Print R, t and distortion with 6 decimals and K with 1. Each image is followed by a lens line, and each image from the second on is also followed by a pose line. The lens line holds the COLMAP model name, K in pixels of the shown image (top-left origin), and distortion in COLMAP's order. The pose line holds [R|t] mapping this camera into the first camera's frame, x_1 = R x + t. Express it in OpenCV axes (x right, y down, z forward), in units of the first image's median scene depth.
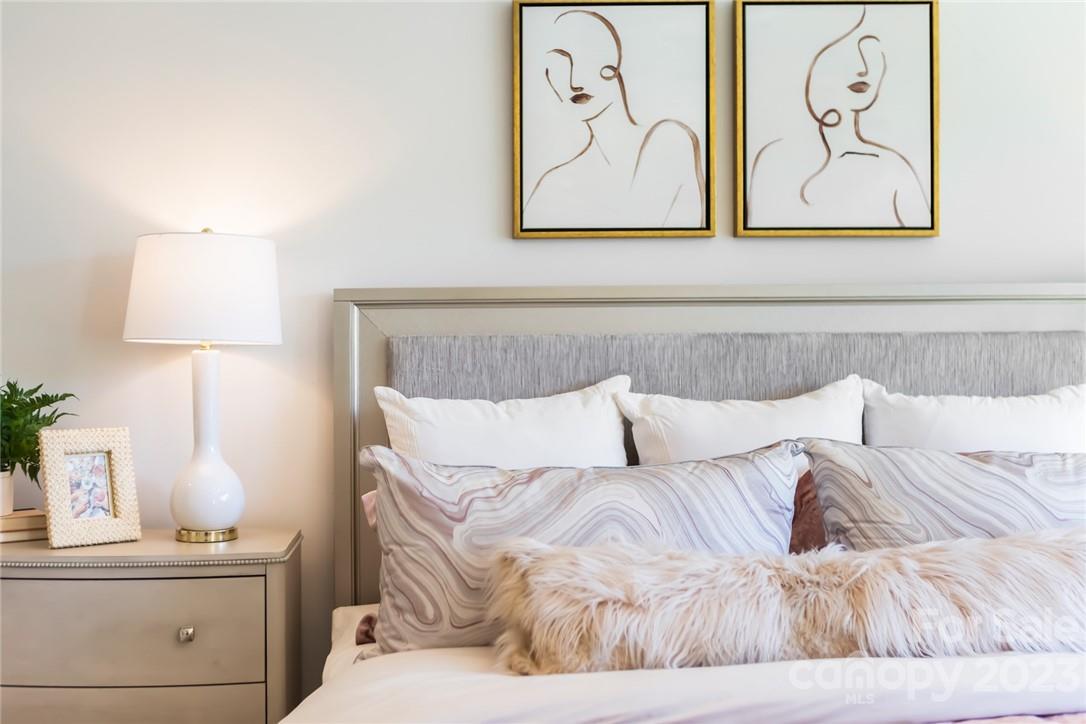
lens RADIAL K [[1319.5, 0, 543.0], [0, 1319.5, 294.4], [0, 0, 1]] dist [-0.013096, -0.010508]
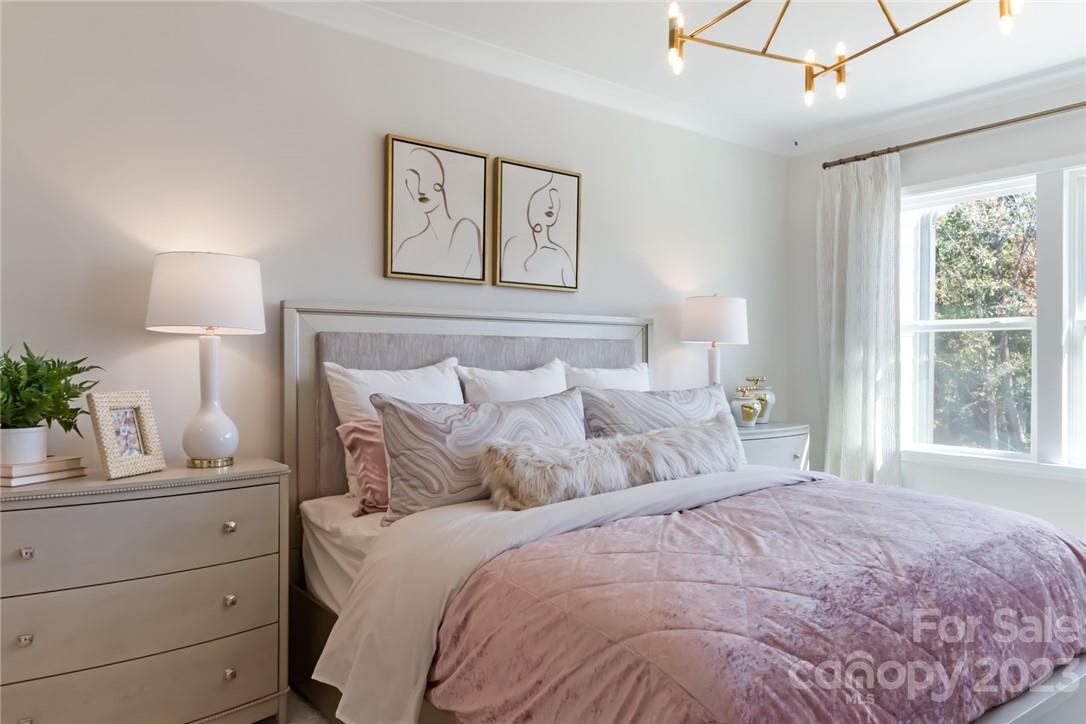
lens RADIAL K [[726.4, 0, 543.0], [0, 726.4, 362.0], [0, 0, 1]] dist [0.055892, -0.000402]
pose [[0.800456, 0.006653, 0.599354, -0.451690], [-0.023252, 0.999530, 0.019959, 0.046548], [-0.598940, -0.029913, 0.800235, 0.131721]]
